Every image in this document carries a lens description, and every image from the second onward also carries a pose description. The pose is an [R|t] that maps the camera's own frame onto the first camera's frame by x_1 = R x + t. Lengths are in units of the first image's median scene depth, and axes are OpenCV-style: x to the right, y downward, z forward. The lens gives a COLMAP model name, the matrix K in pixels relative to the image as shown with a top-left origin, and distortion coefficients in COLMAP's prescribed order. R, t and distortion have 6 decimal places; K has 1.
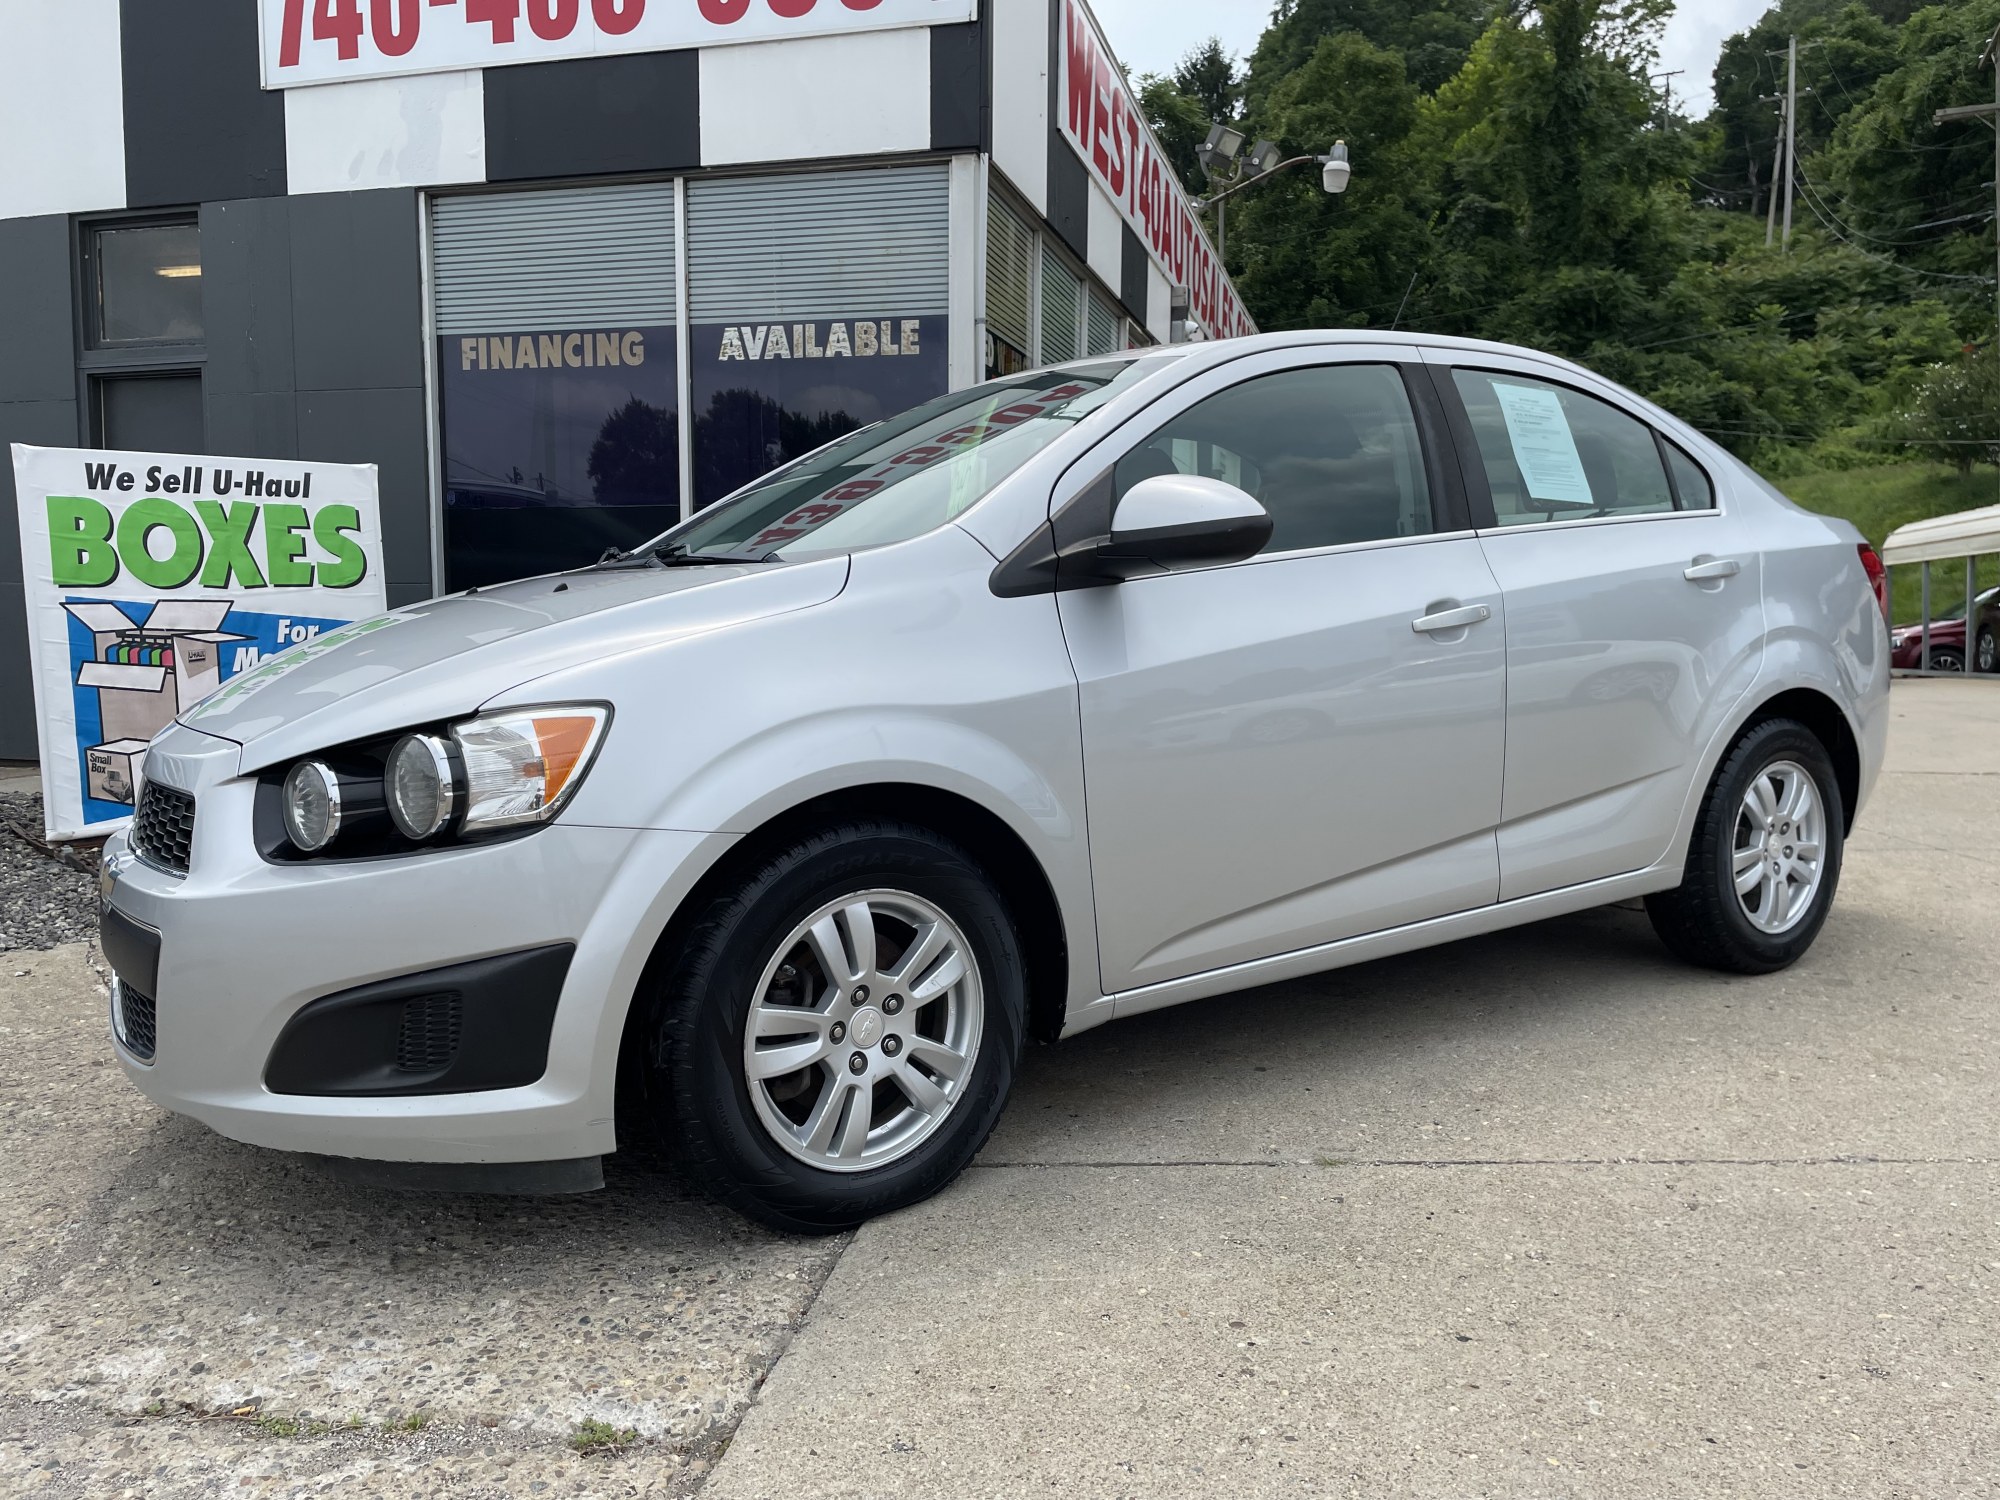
lens RADIAL K [[1516.8, 0, 995.8], [0, 1516.8, 737.4], [0, 0, 1]] dist [0.086695, -0.112248]
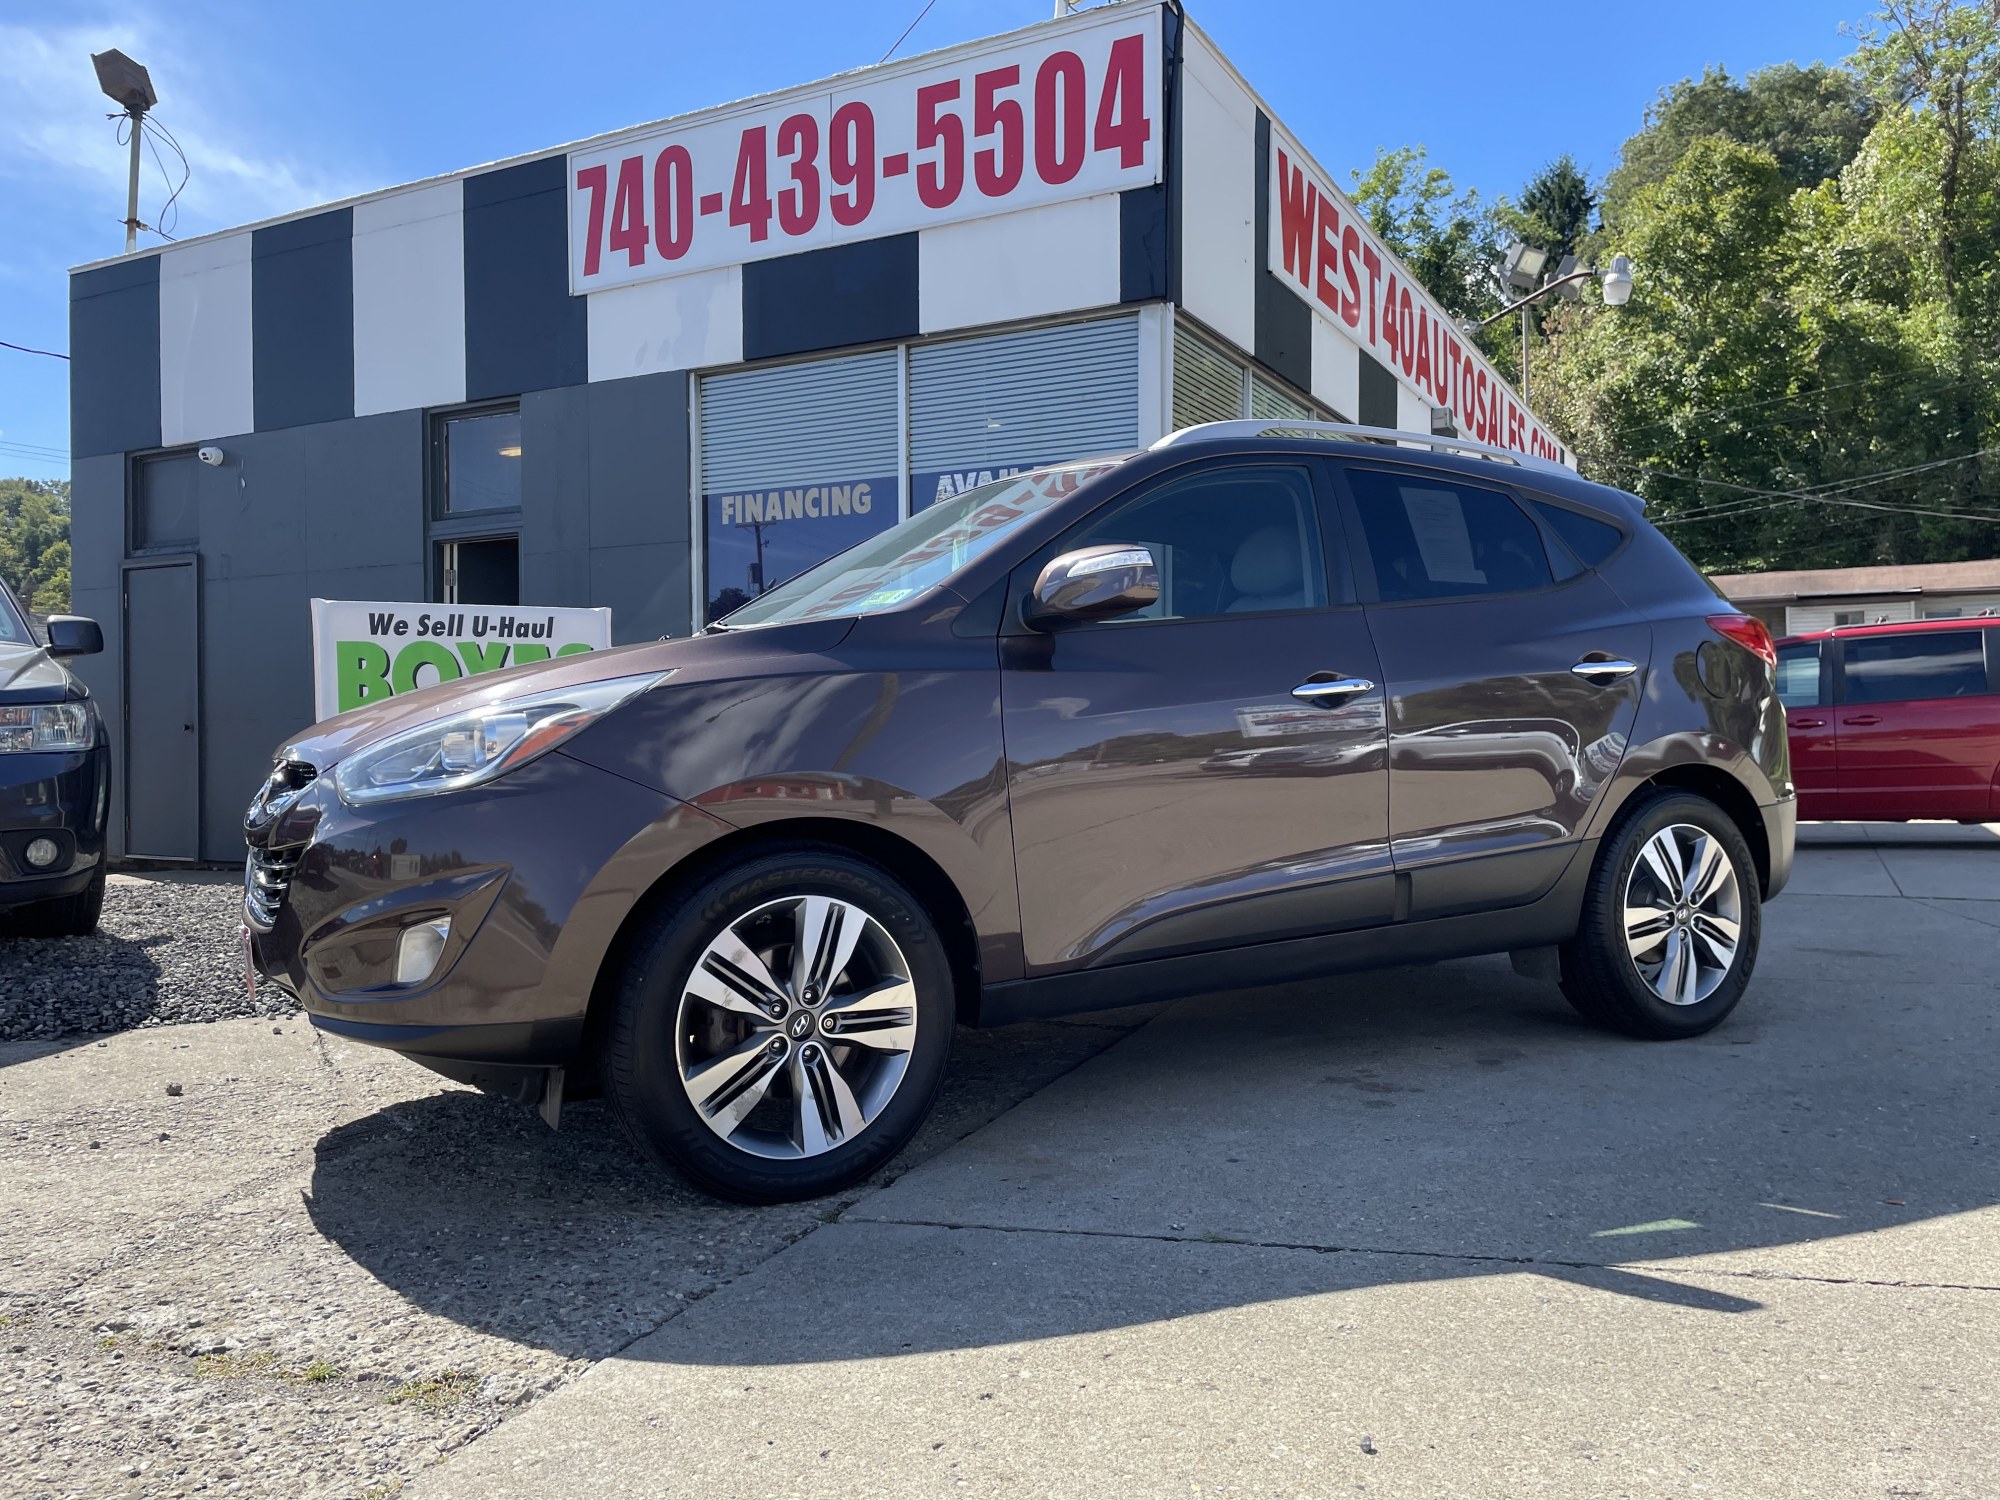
lens RADIAL K [[1516.8, 0, 979.3], [0, 1516.8, 731.3], [0, 0, 1]] dist [0.086695, -0.112248]
pose [[0.971764, -0.009279, -0.235773, 0.103453], [-0.011802, 0.996064, -0.087844, 0.008670], [0.235661, 0.088146, 0.967830, -0.026865]]
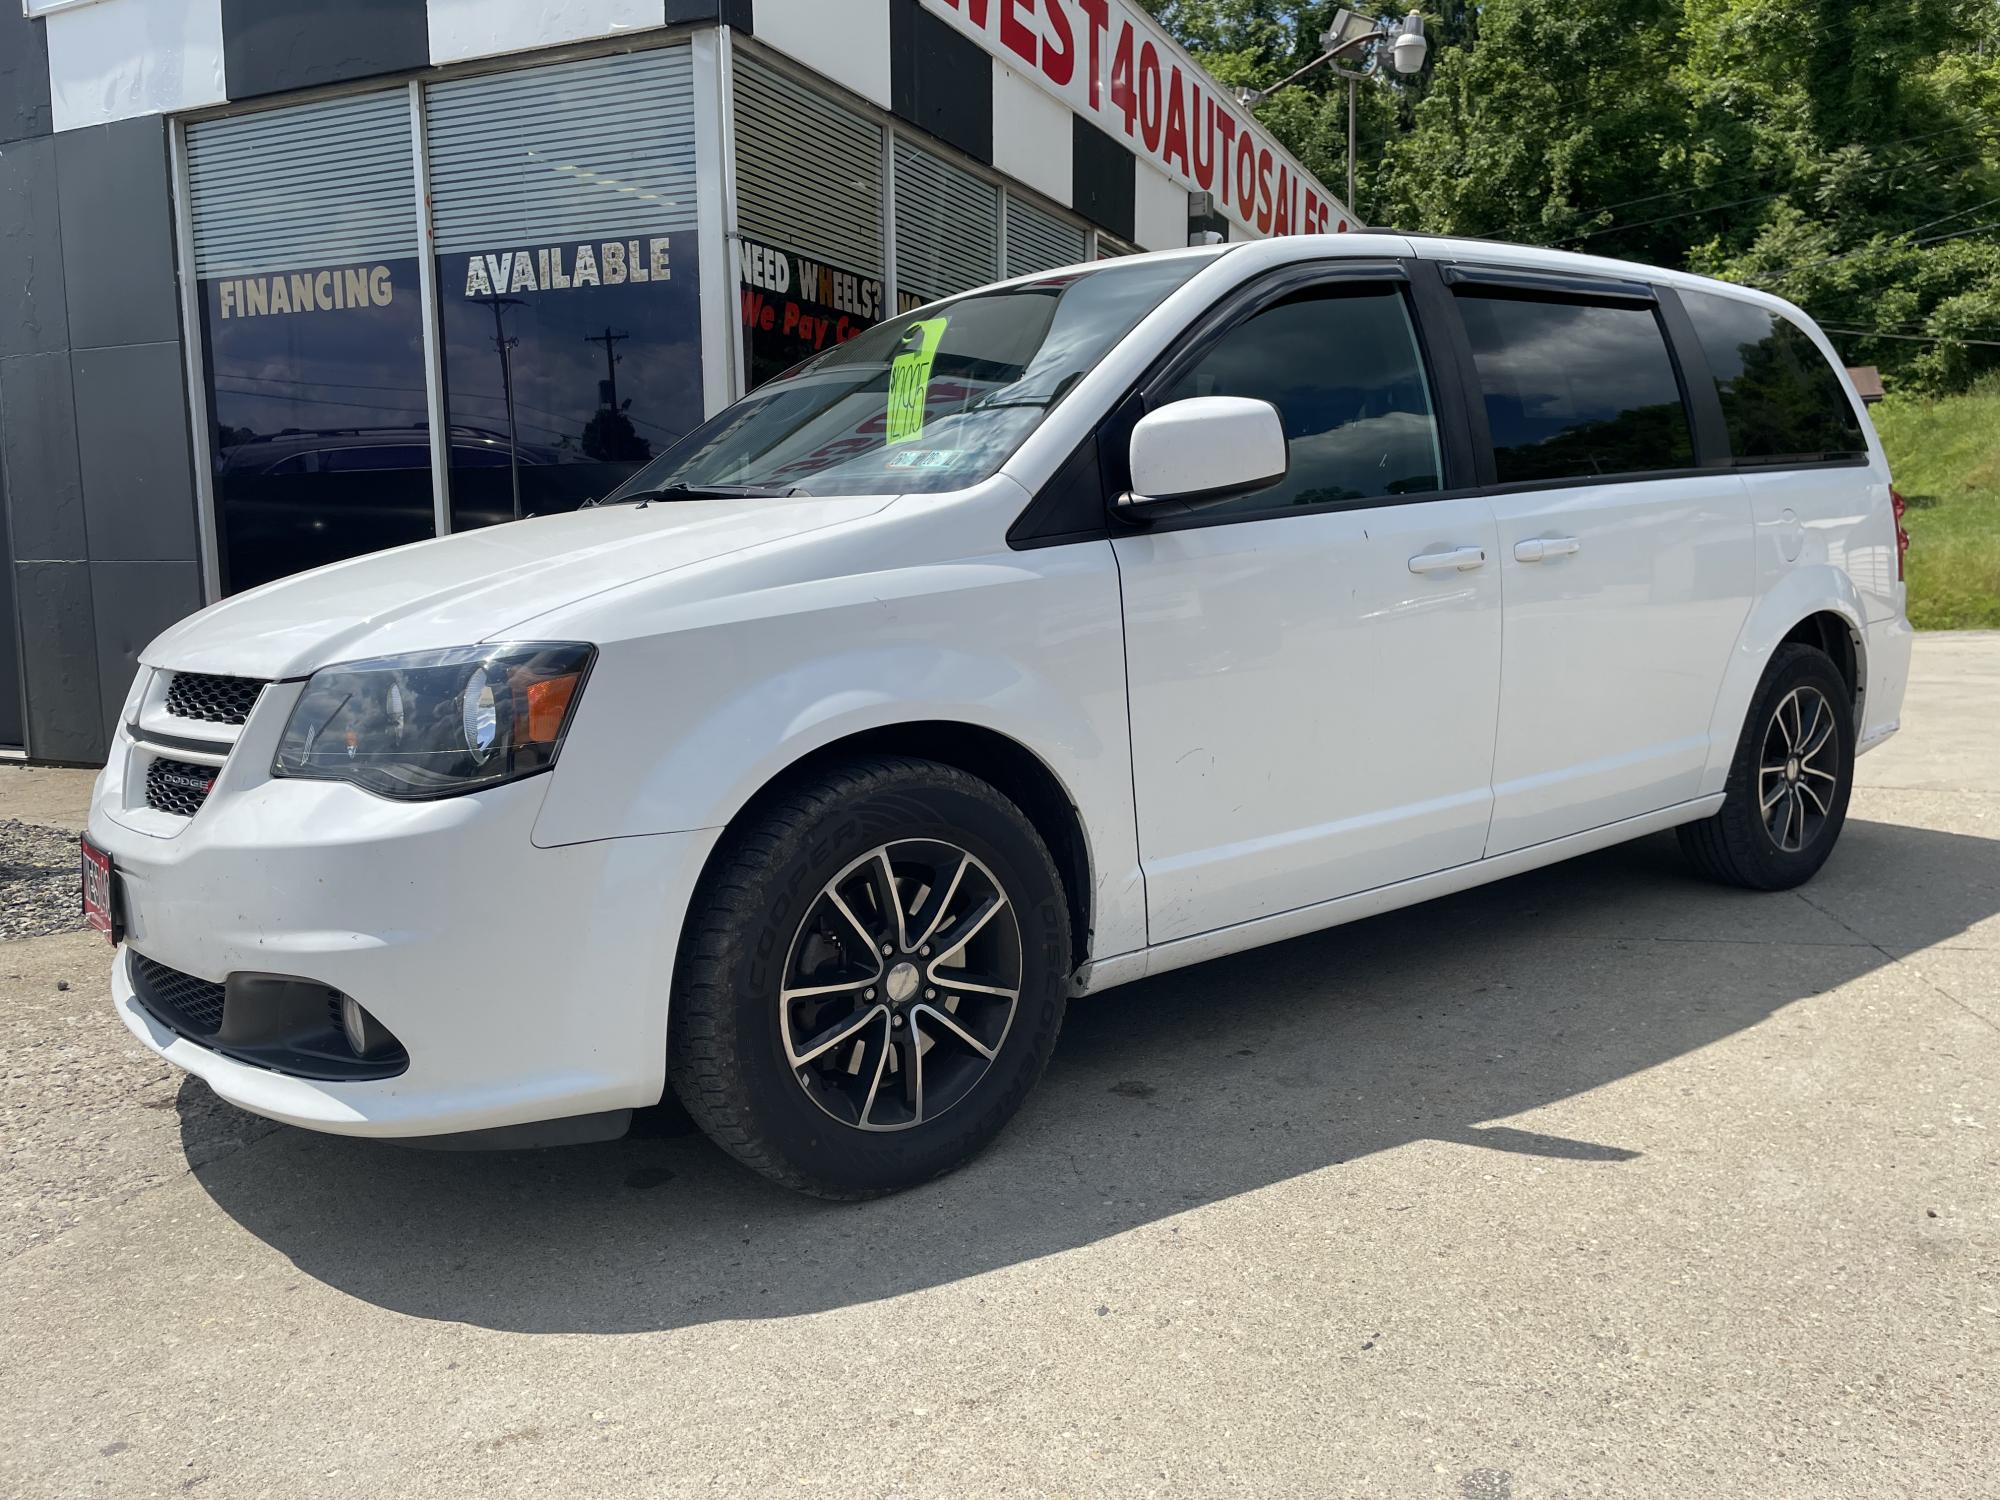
lens RADIAL K [[1516.8, 0, 998.4], [0, 1516.8, 736.6], [0, 0, 1]] dist [0.086695, -0.112248]
pose [[0.987183, 0.008120, -0.159388, 0.249600], [-0.001901, 0.999232, 0.039130, -0.035223], [0.159584, -0.038326, 0.986440, 0.192528]]
